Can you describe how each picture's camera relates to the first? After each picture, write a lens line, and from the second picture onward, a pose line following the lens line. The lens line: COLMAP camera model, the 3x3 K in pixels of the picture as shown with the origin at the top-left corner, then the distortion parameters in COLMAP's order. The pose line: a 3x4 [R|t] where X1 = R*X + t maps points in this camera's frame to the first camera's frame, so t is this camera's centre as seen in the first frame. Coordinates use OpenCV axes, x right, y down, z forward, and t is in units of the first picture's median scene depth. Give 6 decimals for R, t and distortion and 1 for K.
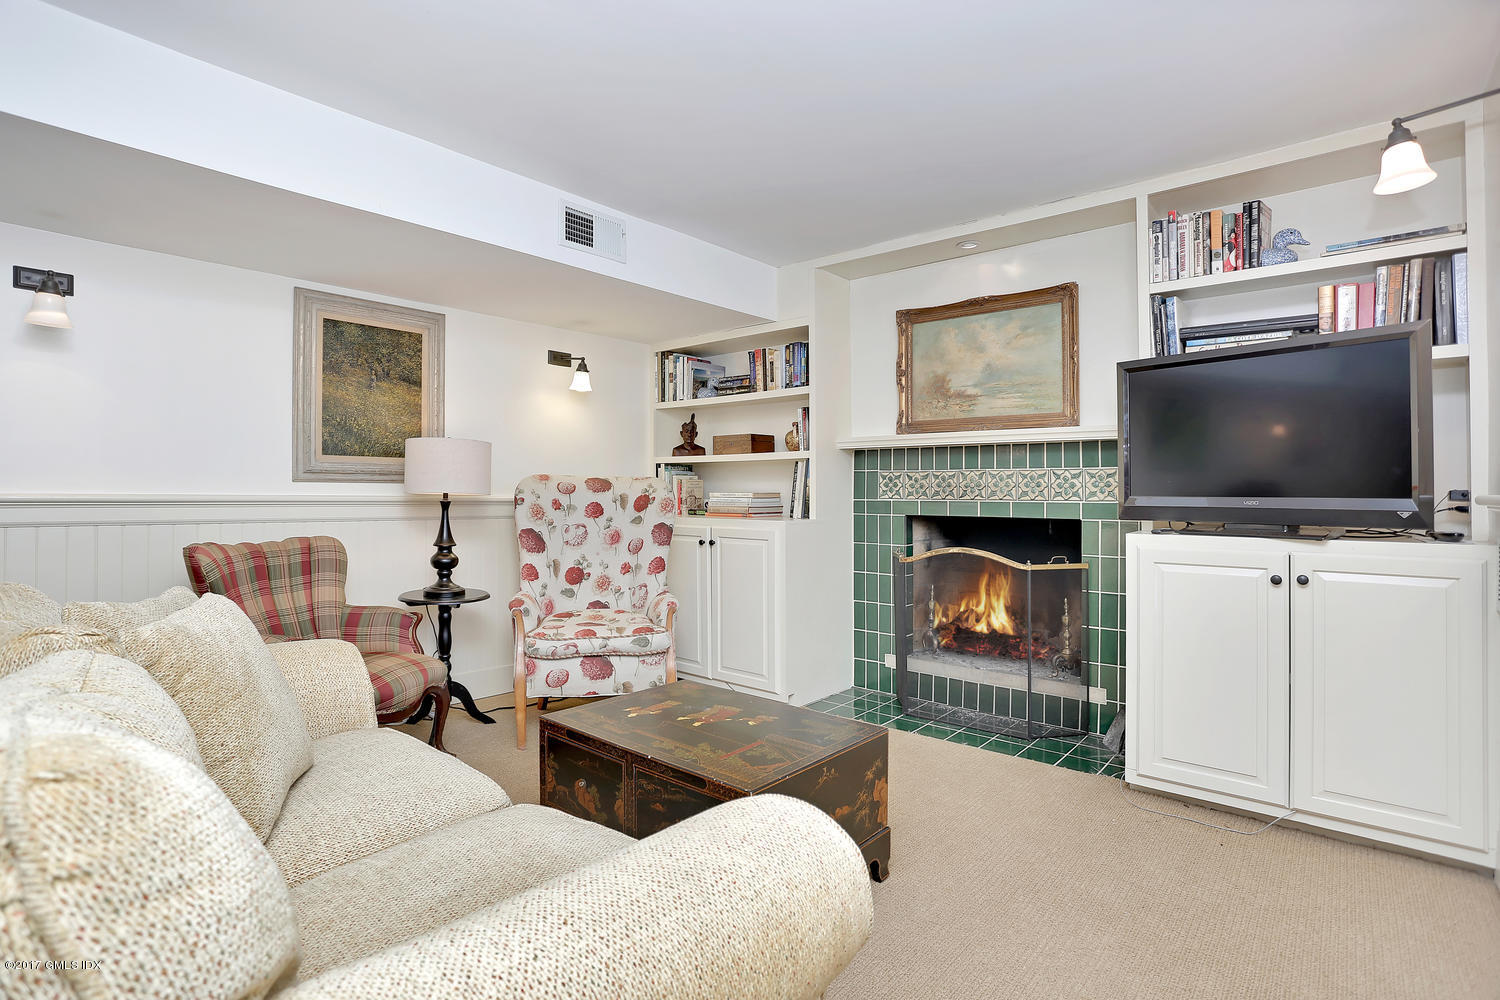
lens RADIAL K [[729.6, 0, 746.2], [0, 729.6, 497.4], [0, 0, 1]] dist [-0.036275, 0.000740]
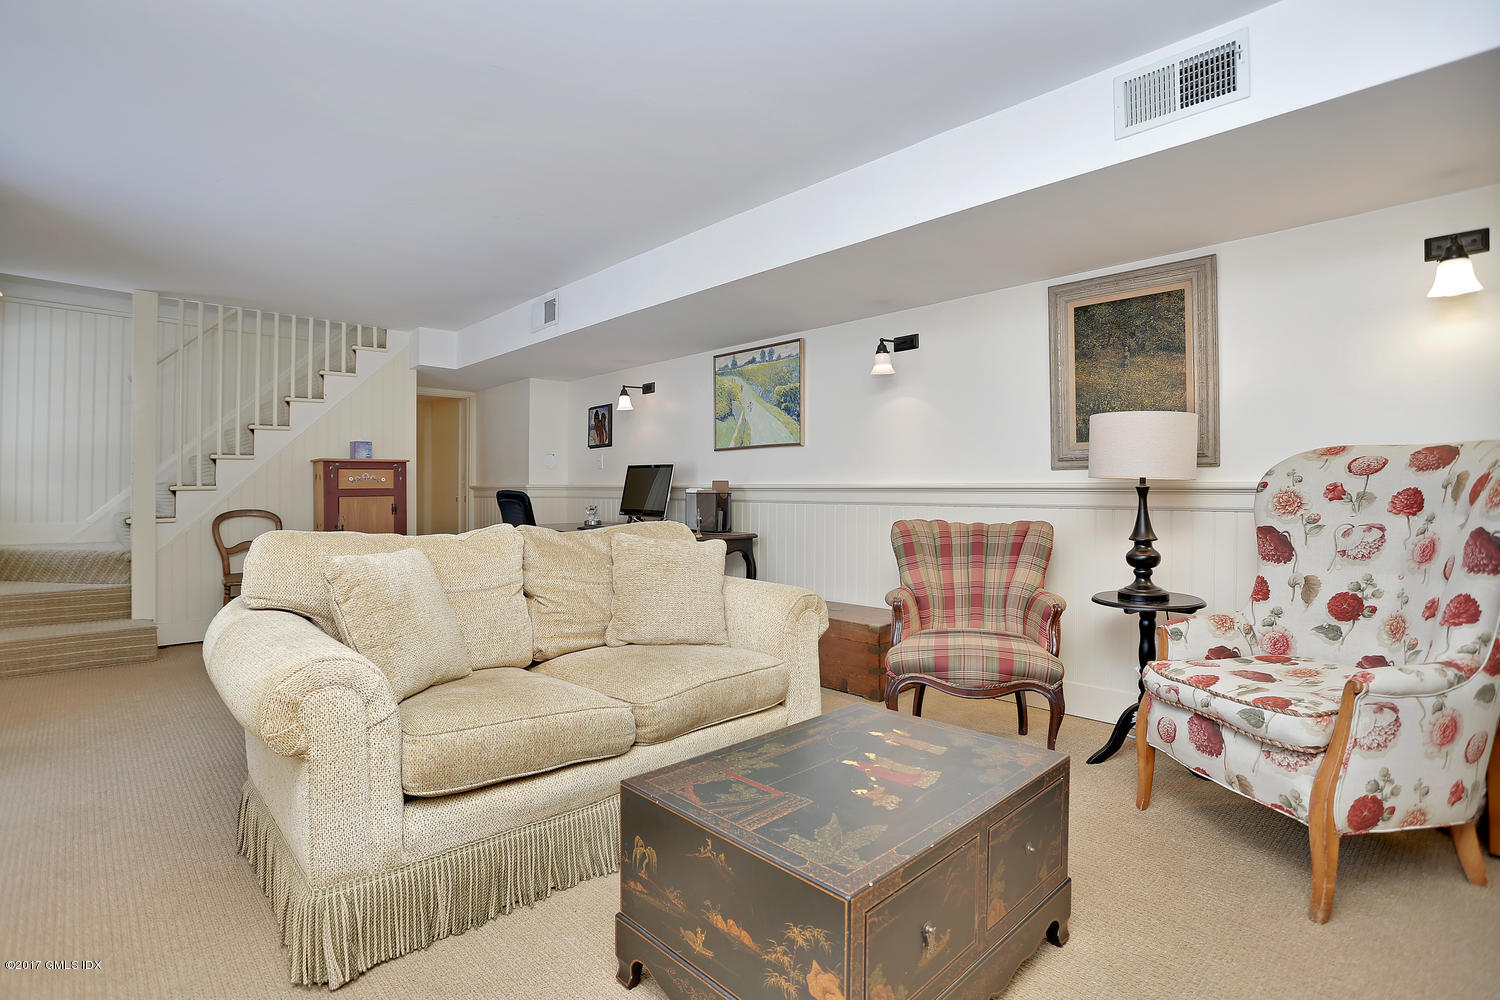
lens RADIAL K [[729.6, 0, 746.2], [0, 729.6, 497.4], [0, 0, 1]] dist [-0.036275, 0.000740]
pose [[-0.078252, 0.001078, -0.996933, 0.450436], [-0.005237, 0.999985, 0.001493, 0.018352], [0.996920, 0.005338, -0.078245, 0.601387]]
